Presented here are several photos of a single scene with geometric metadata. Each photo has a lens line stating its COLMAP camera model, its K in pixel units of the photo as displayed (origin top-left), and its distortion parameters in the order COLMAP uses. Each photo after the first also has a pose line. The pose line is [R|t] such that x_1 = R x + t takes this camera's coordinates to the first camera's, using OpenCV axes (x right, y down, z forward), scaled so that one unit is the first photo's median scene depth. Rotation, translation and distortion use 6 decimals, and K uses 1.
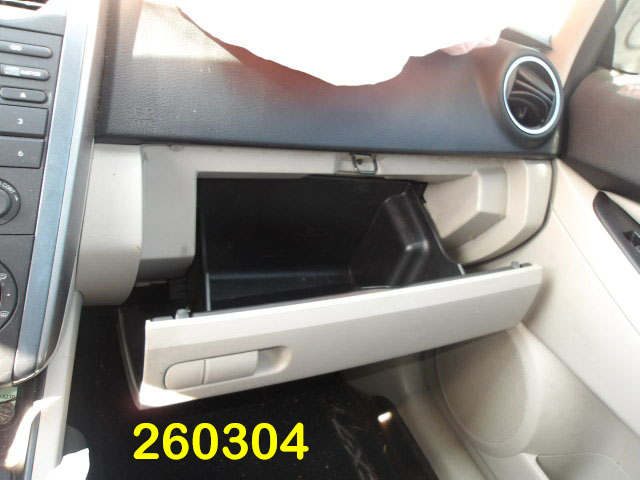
lens RADIAL K [[502.6, 0, 319.8], [0, 502.6, 239.0], [0, 0, 1]] dist [0.005616, -0.004003]
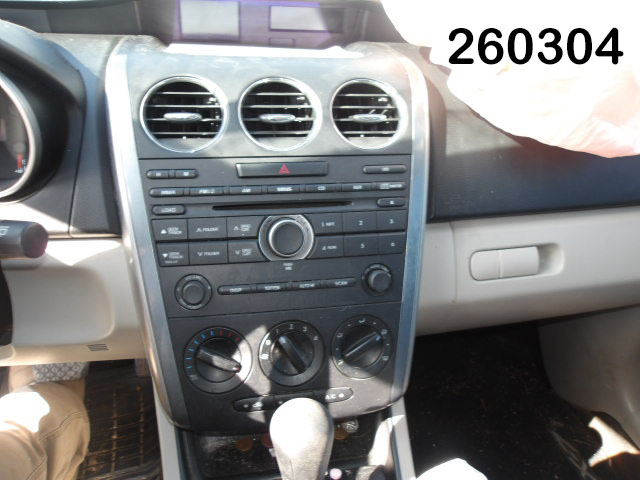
lens RADIAL K [[502.6, 0, 320.3], [0, 502.6, 239.4], [0, 0, 1]] dist [0.005616, -0.004003]
pose [[0.967441, -0.049512, -0.248207, -0.352605], [0.050408, 0.998725, -0.002751, -0.151347], [0.248027, -0.009850, 0.968703, -0.322956]]
